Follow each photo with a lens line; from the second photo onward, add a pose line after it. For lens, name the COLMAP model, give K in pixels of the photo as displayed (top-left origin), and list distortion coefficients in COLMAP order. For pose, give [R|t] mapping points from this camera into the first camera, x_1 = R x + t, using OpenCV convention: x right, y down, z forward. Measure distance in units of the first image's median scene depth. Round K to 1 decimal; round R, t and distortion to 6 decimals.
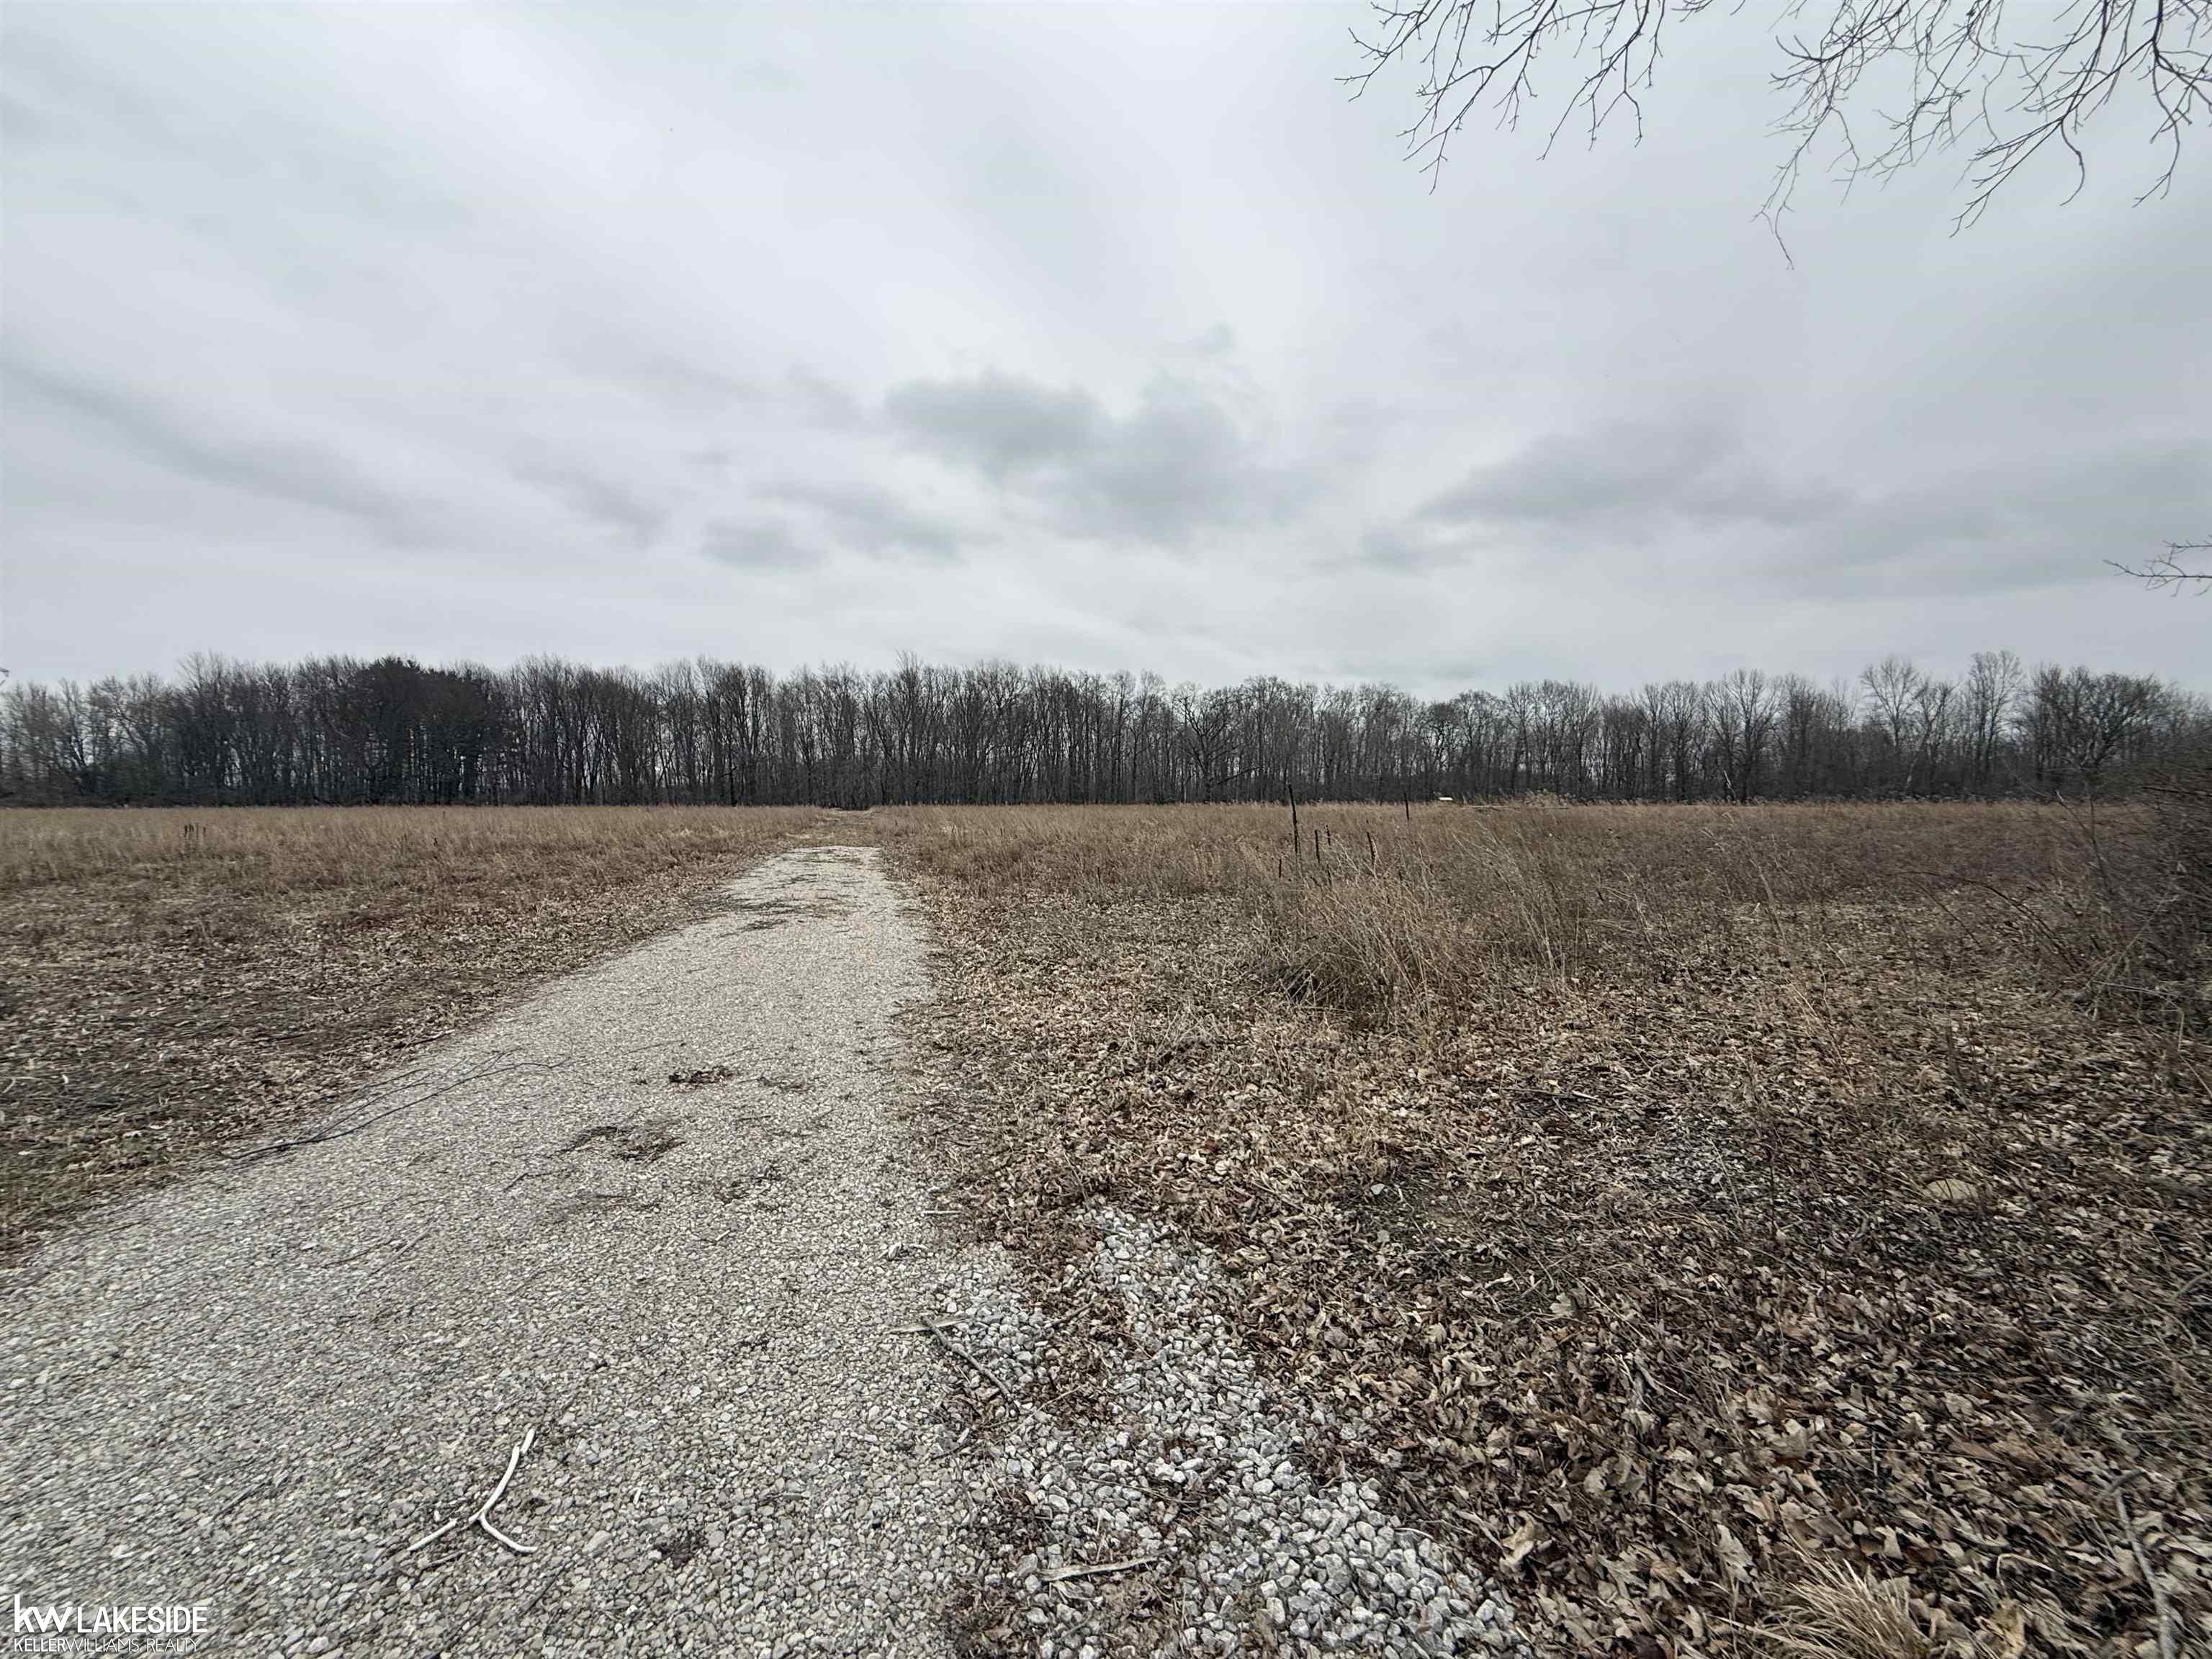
lens RADIAL K [[876.0, 0, 1100.4], [0, 876.0, 827.2], [0, 0, 1]] dist [-0.000396, 0.000167]
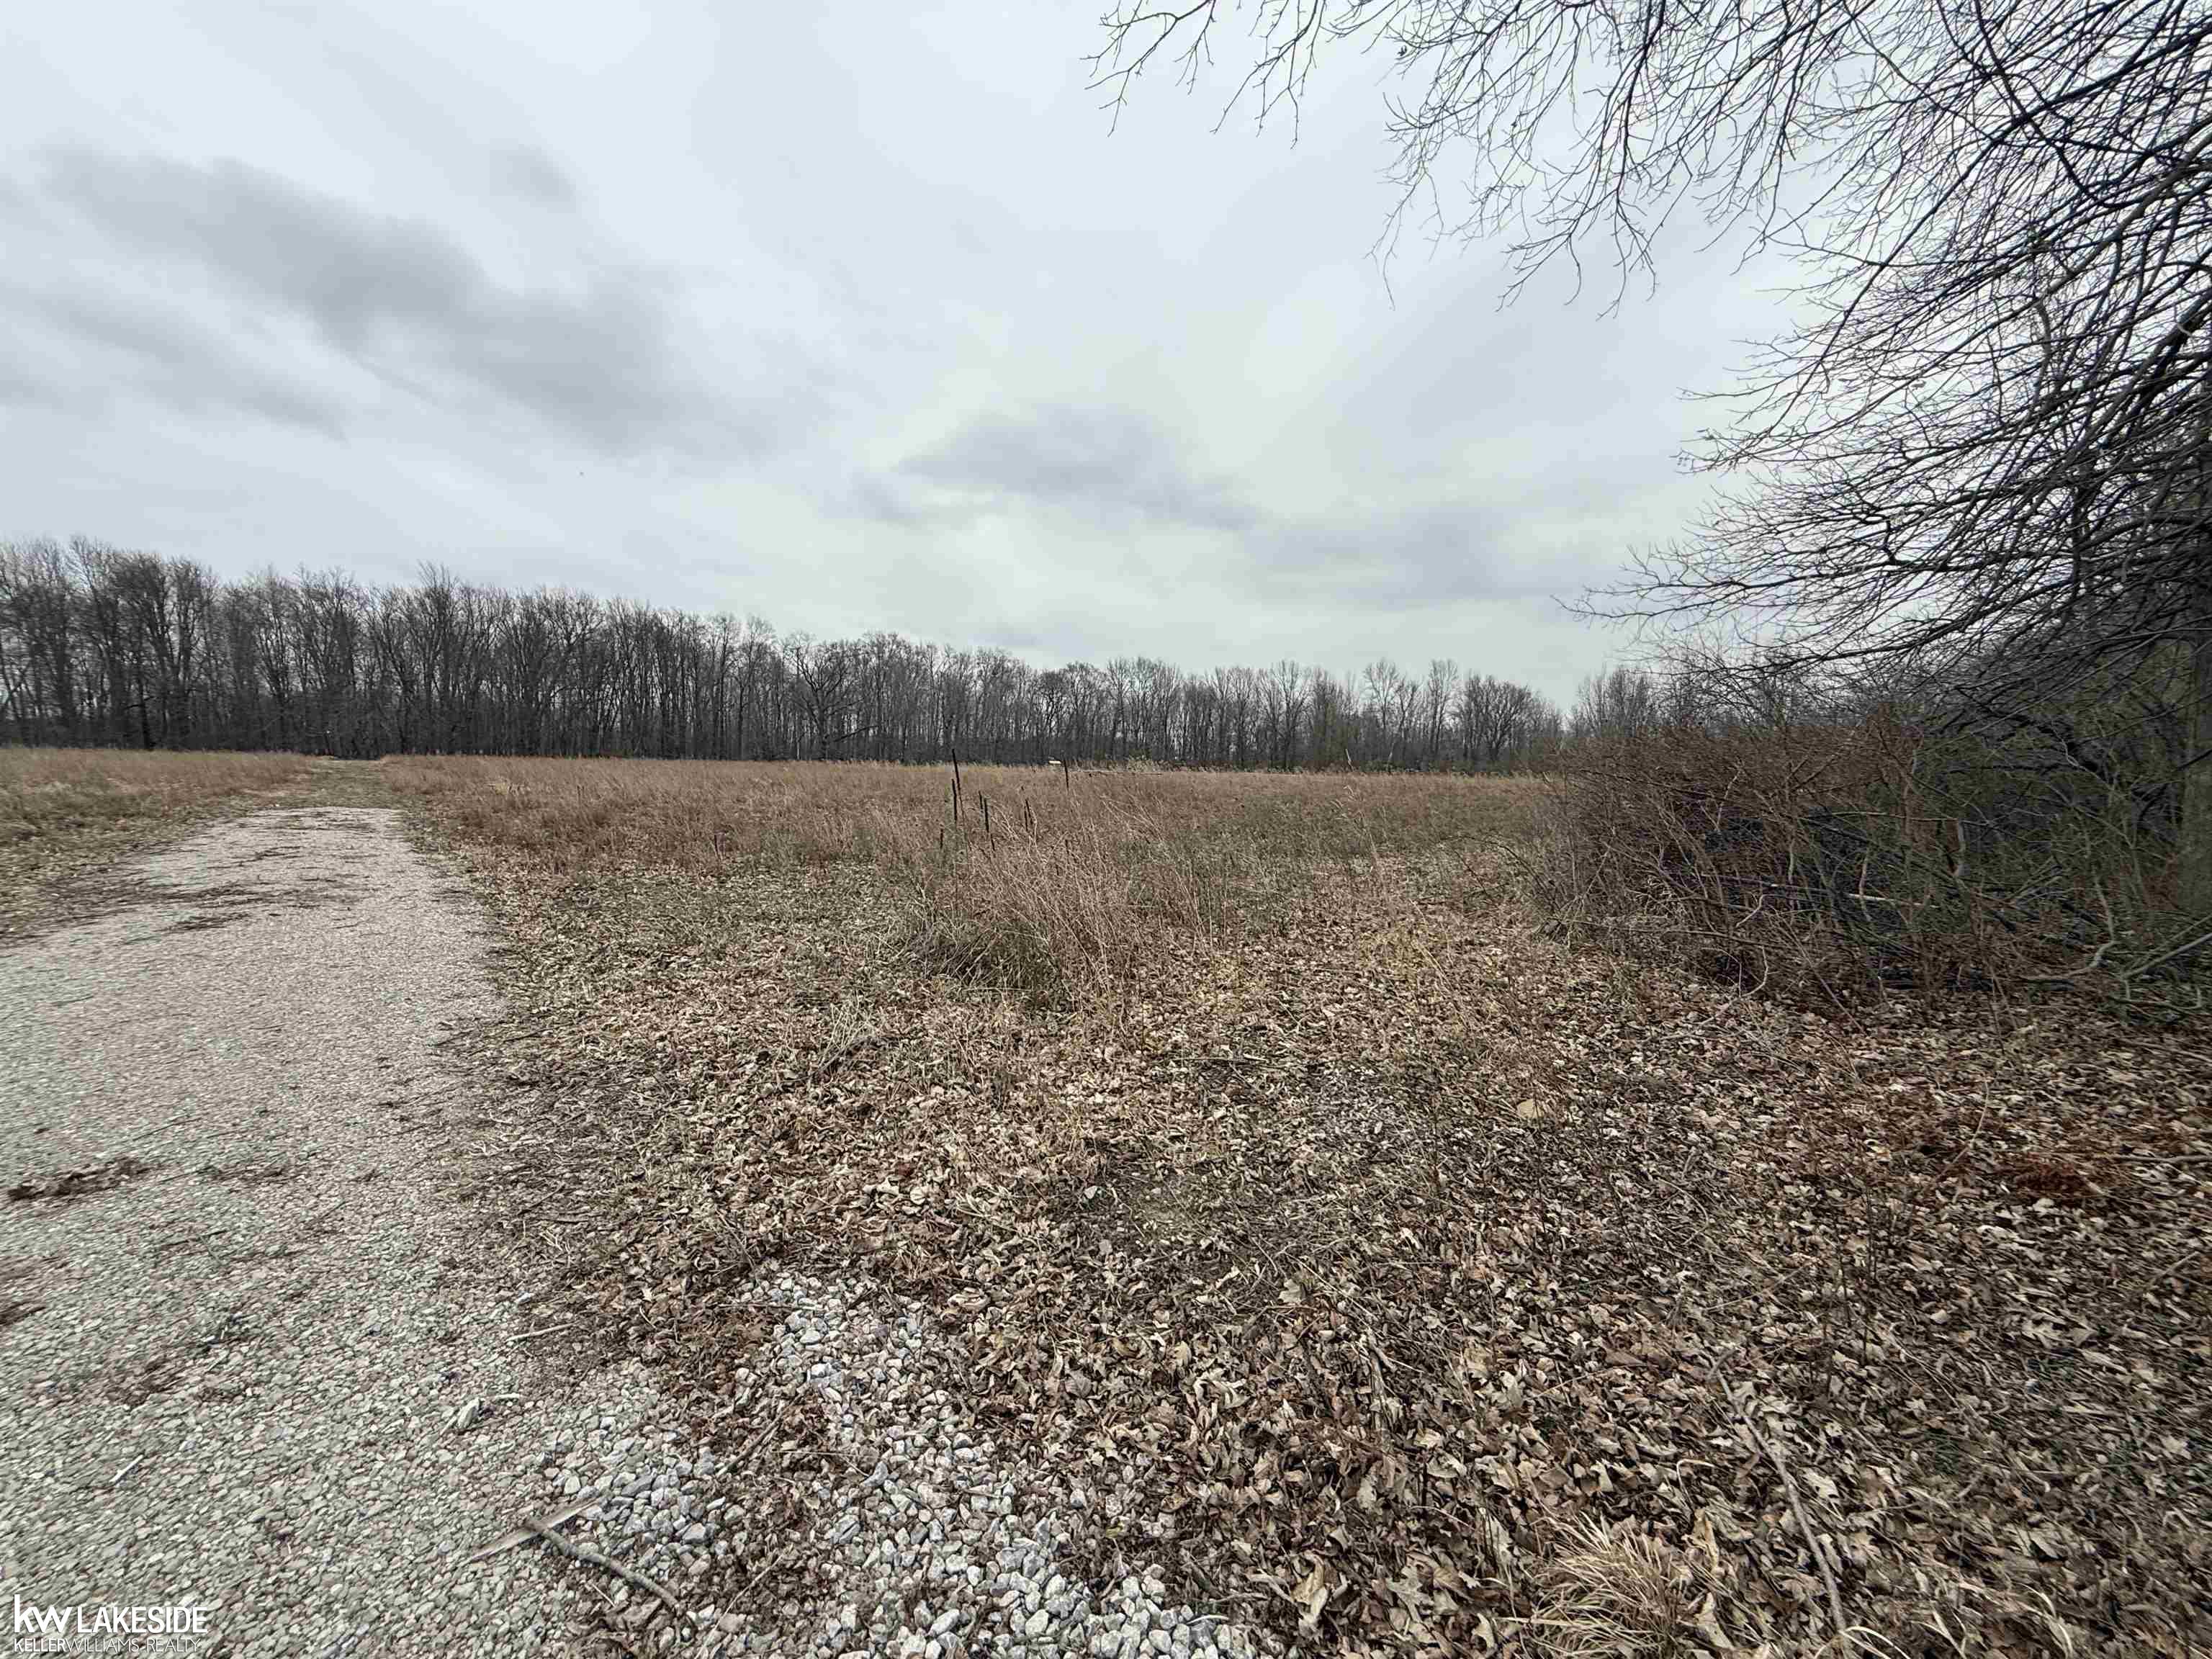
lens RADIAL K [[876.0, 0, 1100.0], [0, 876.0, 827.4], [0, 0, 1]] dist [-0.000396, 0.000167]
pose [[0.909404, -0.008093, 0.415836, -0.042272], [-0.011115, 0.998981, 0.043750, -0.011014], [-0.415766, -0.044409, 0.908387, 0.119840]]
